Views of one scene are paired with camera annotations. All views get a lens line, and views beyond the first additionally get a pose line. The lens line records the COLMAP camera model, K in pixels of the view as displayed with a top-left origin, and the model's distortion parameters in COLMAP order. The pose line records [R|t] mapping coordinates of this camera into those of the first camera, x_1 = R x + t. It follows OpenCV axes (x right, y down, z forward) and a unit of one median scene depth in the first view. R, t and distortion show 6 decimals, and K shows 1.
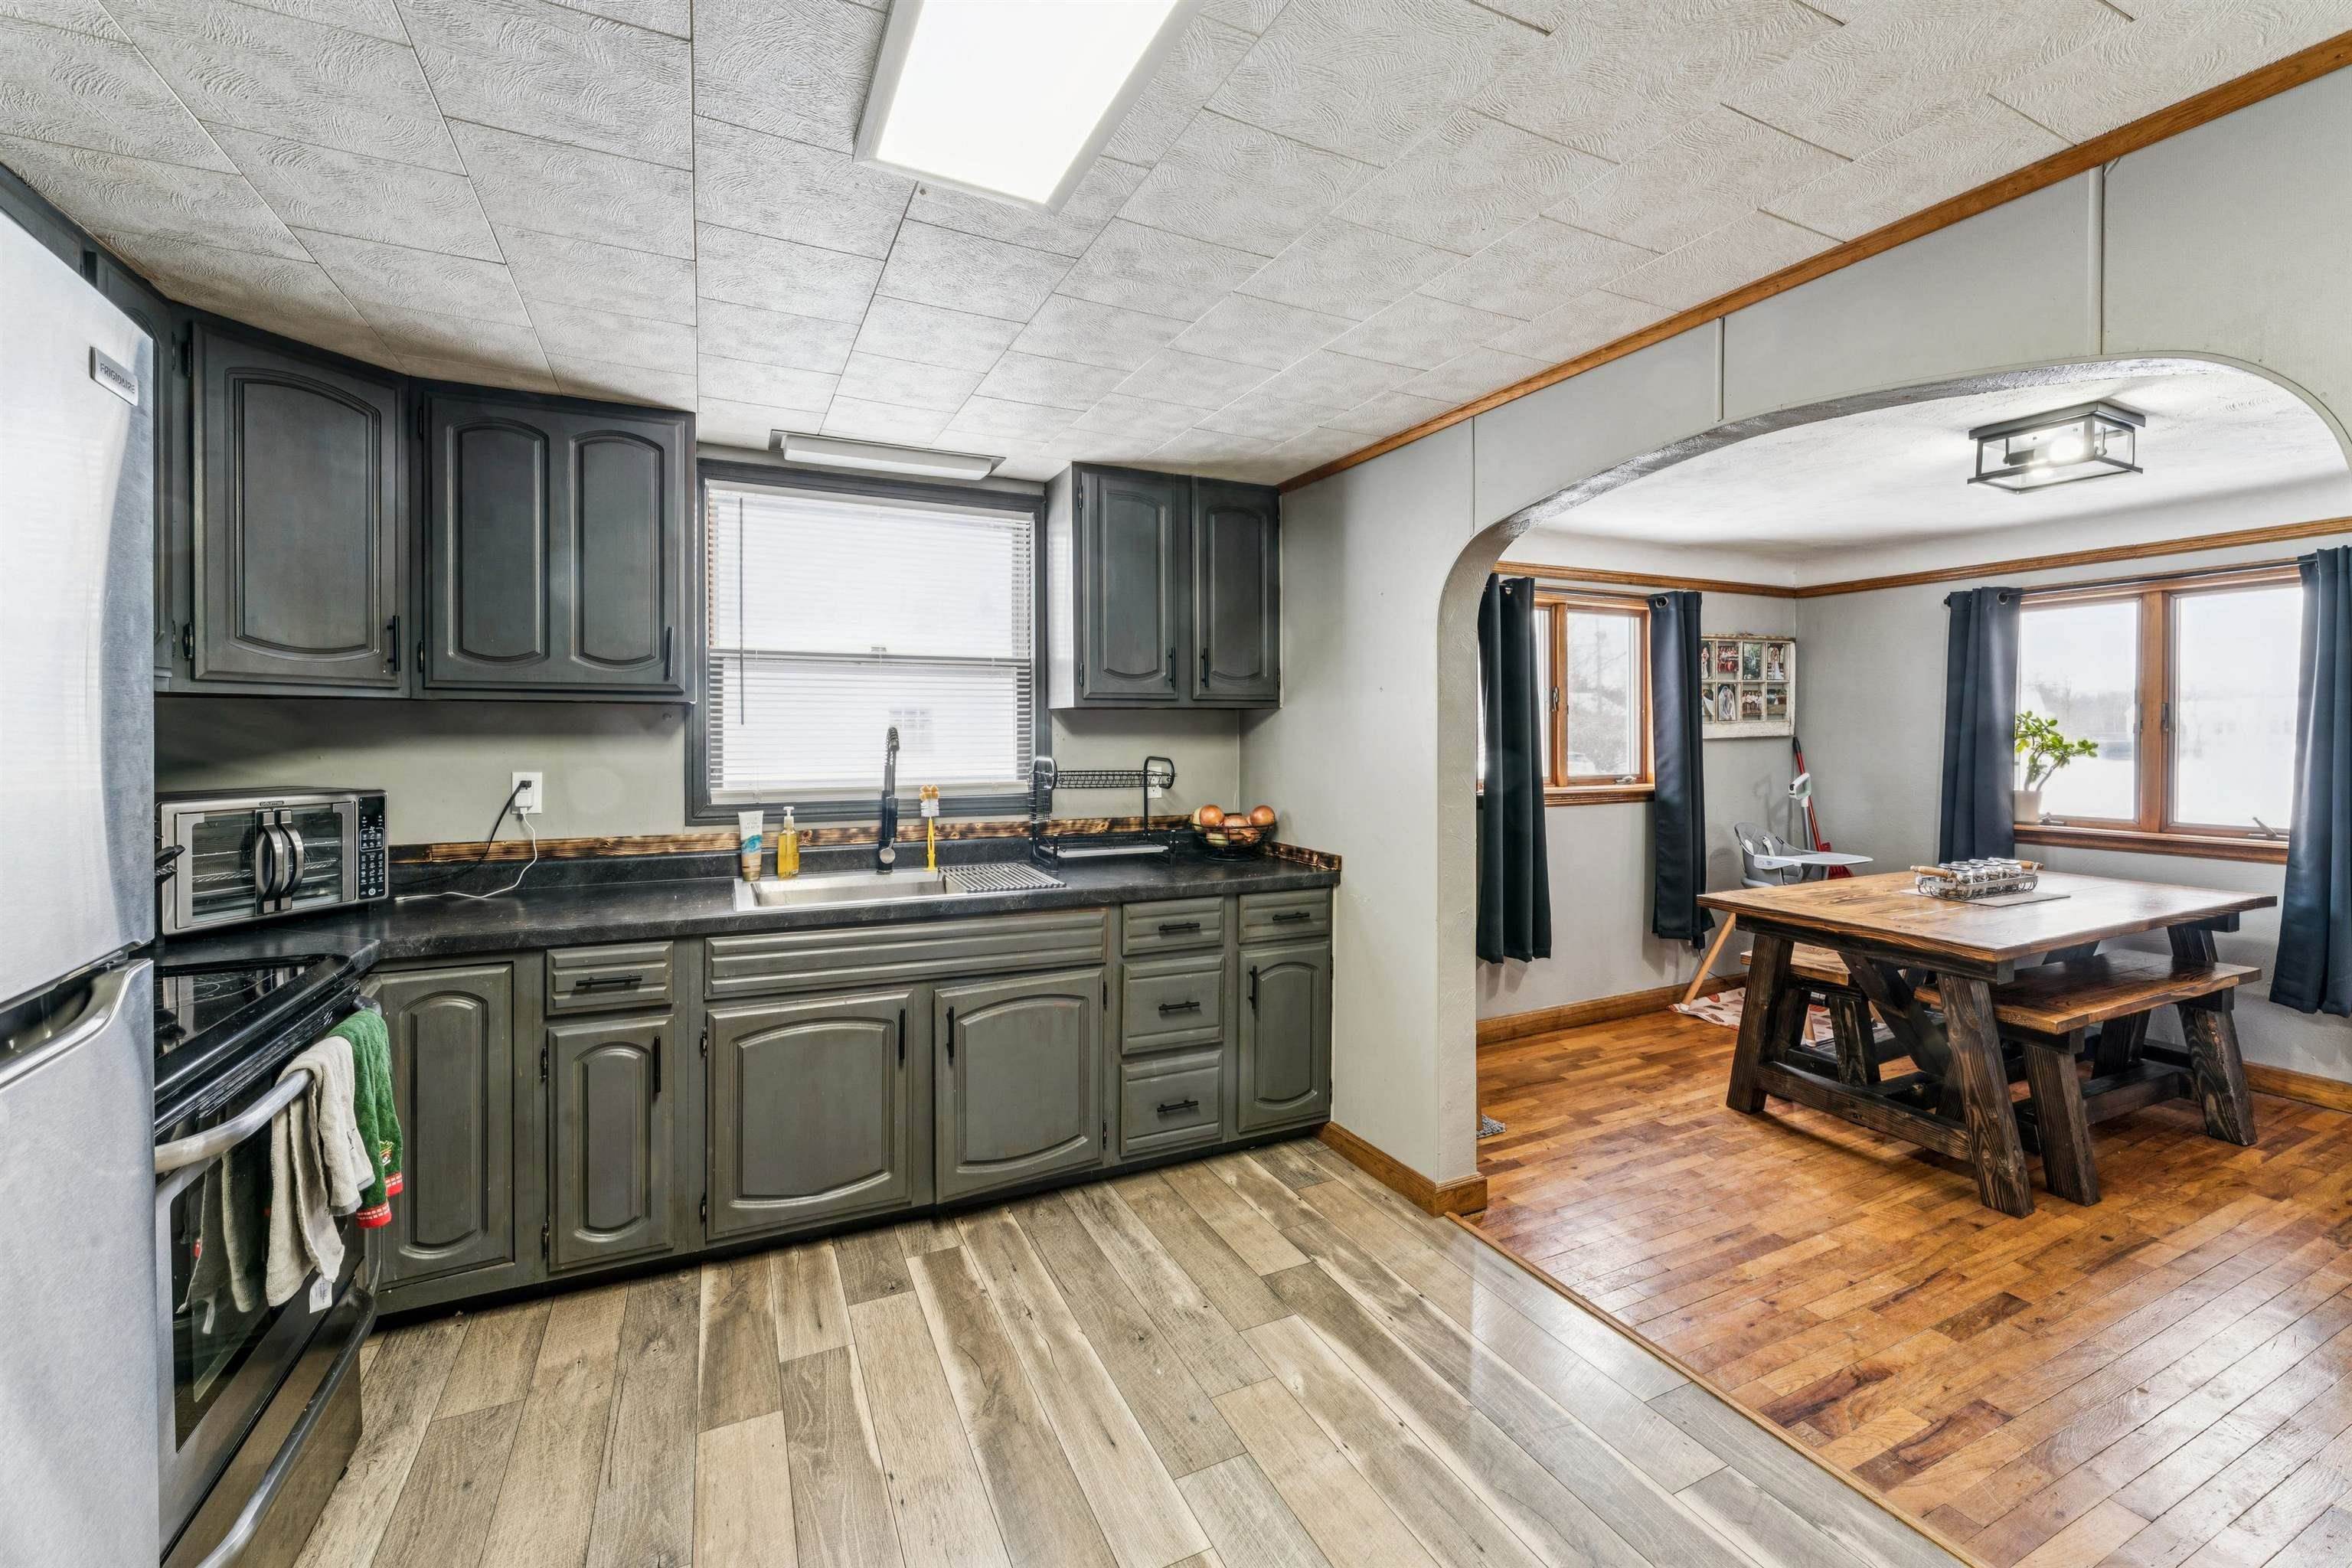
lens RADIAL K [[951.3, 0, 1177.1], [0, 951.3, 731.5], [0, 0, 1]] dist [0.004516, 0.000471]
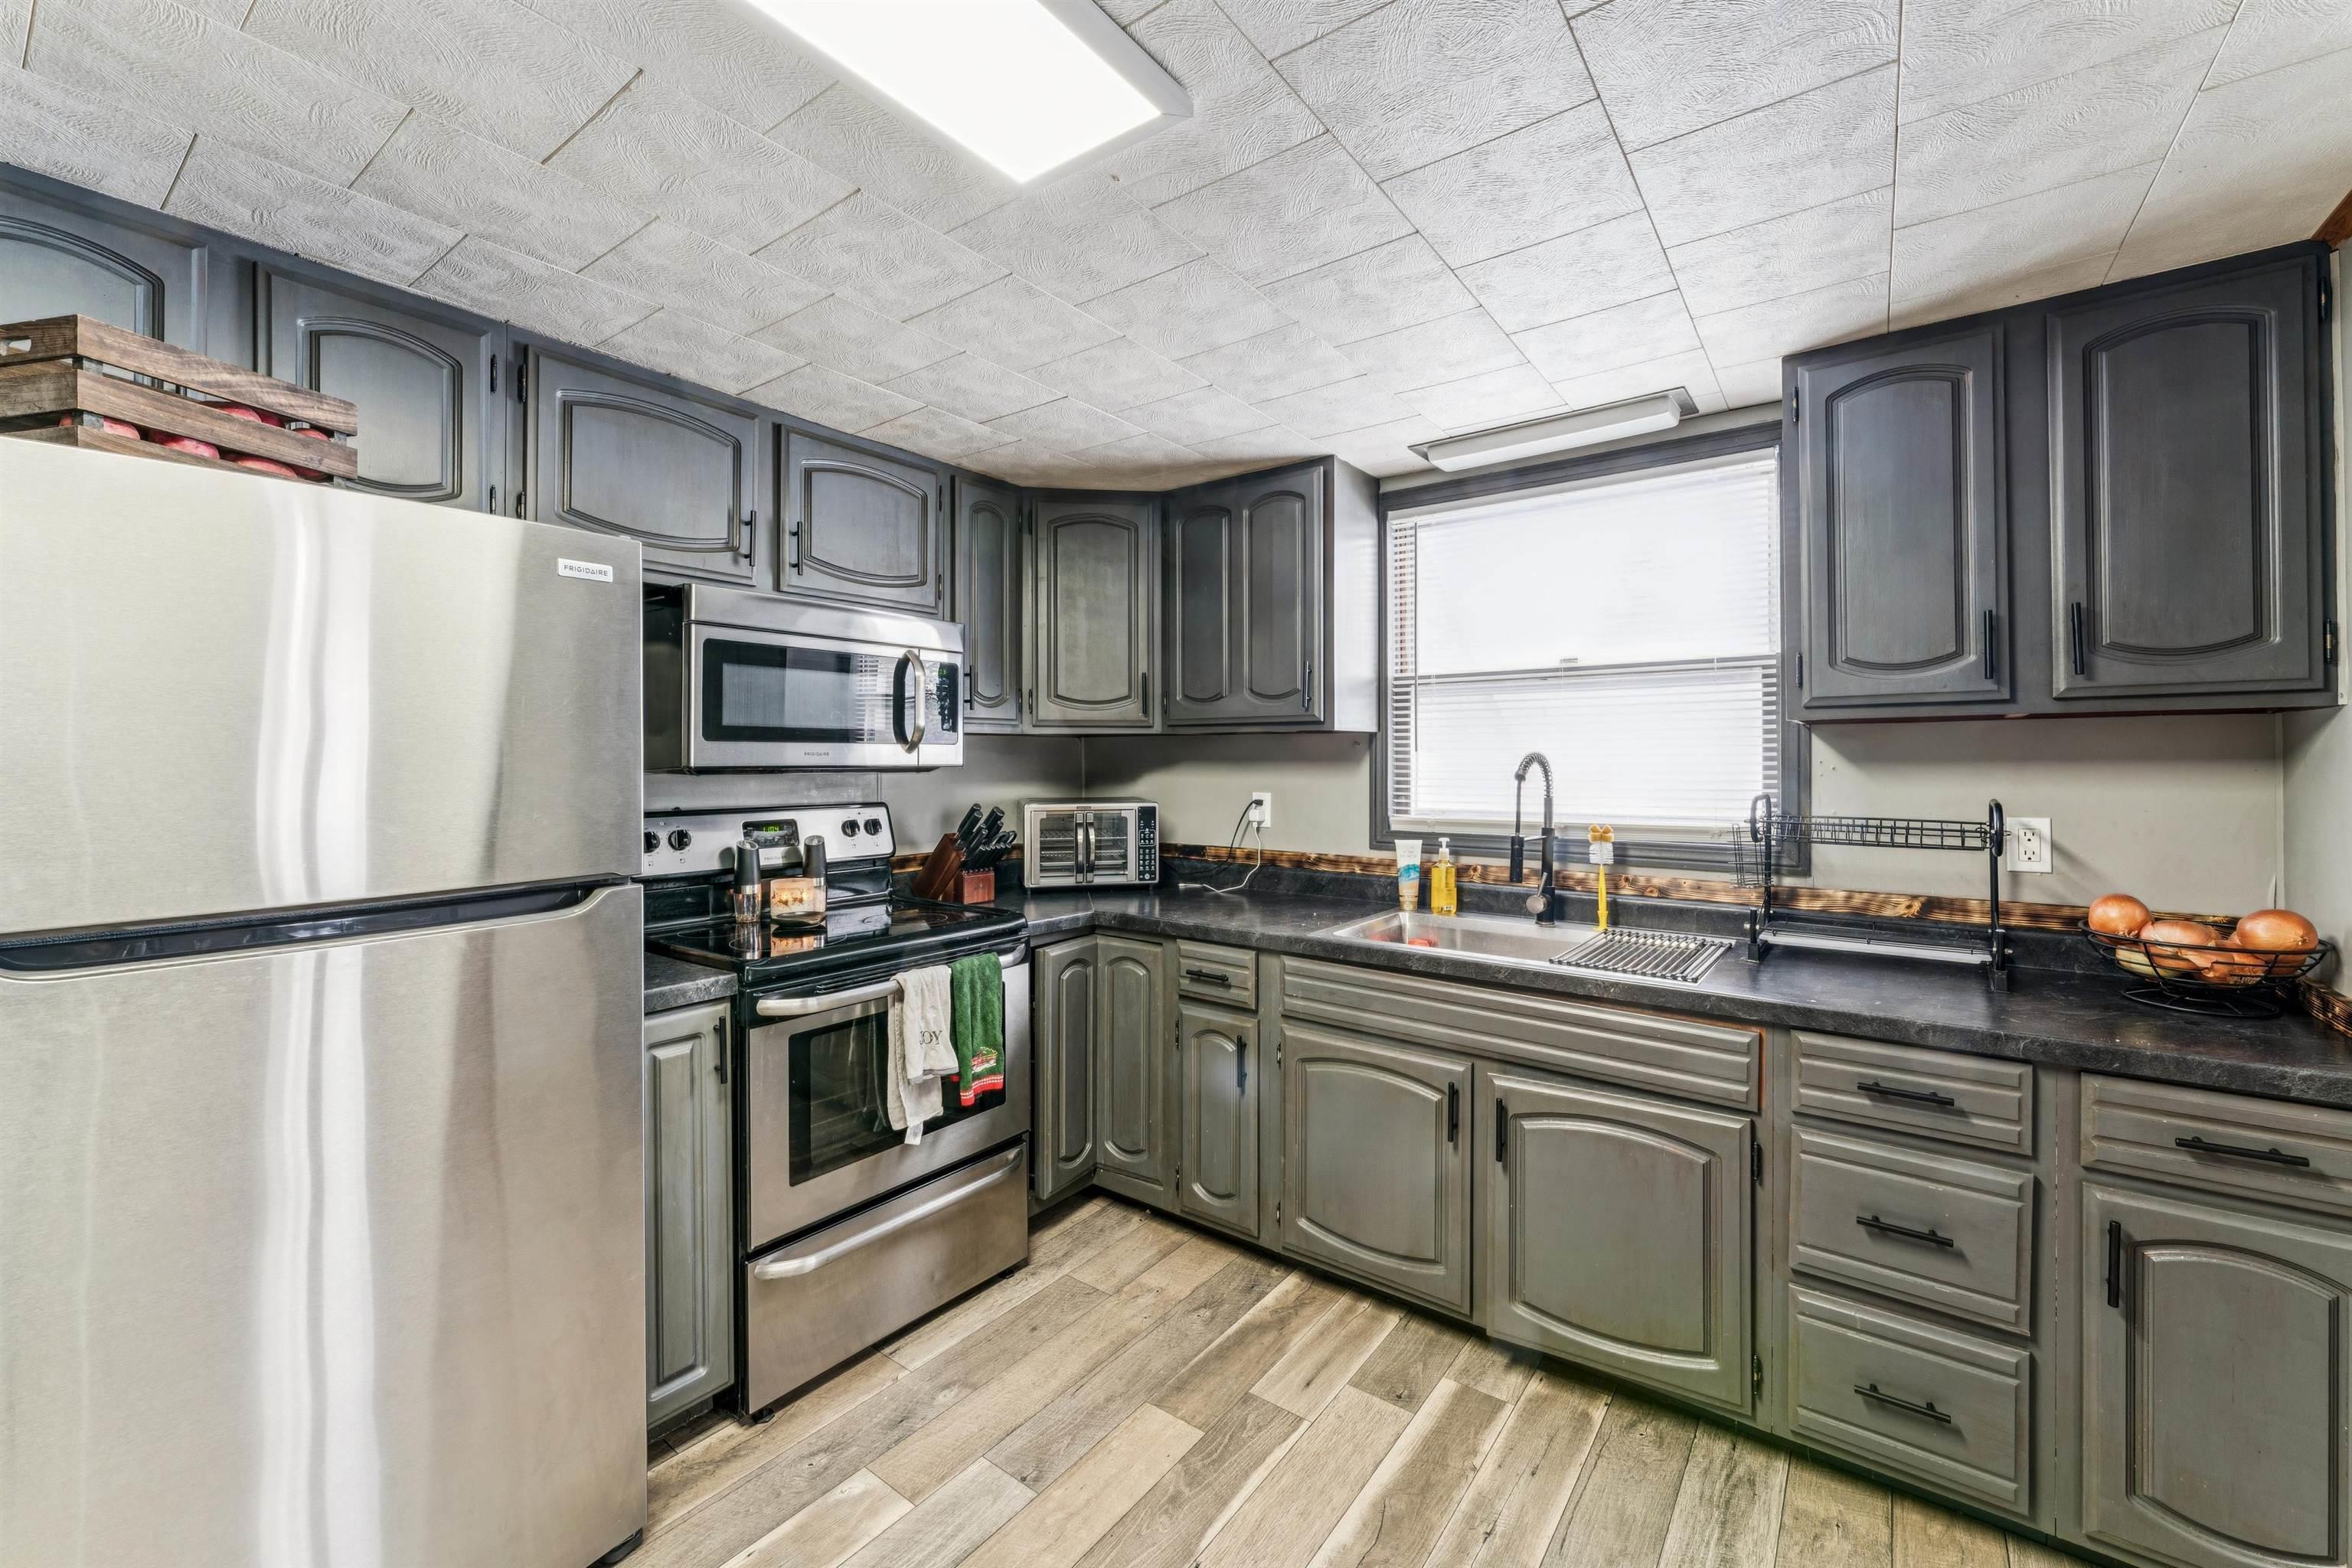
lens RADIAL K [[951.3, 0, 1185.7], [0, 951.3, 749.4], [0, 0, 1]] dist [0.004516, 0.000471]
pose [[0.466781, -0.009332, -0.884323, 0.325935], [0.002278, 0.999954, -0.009351, -0.000588], [0.884370, 0.002350, 0.466781, 0.351818]]
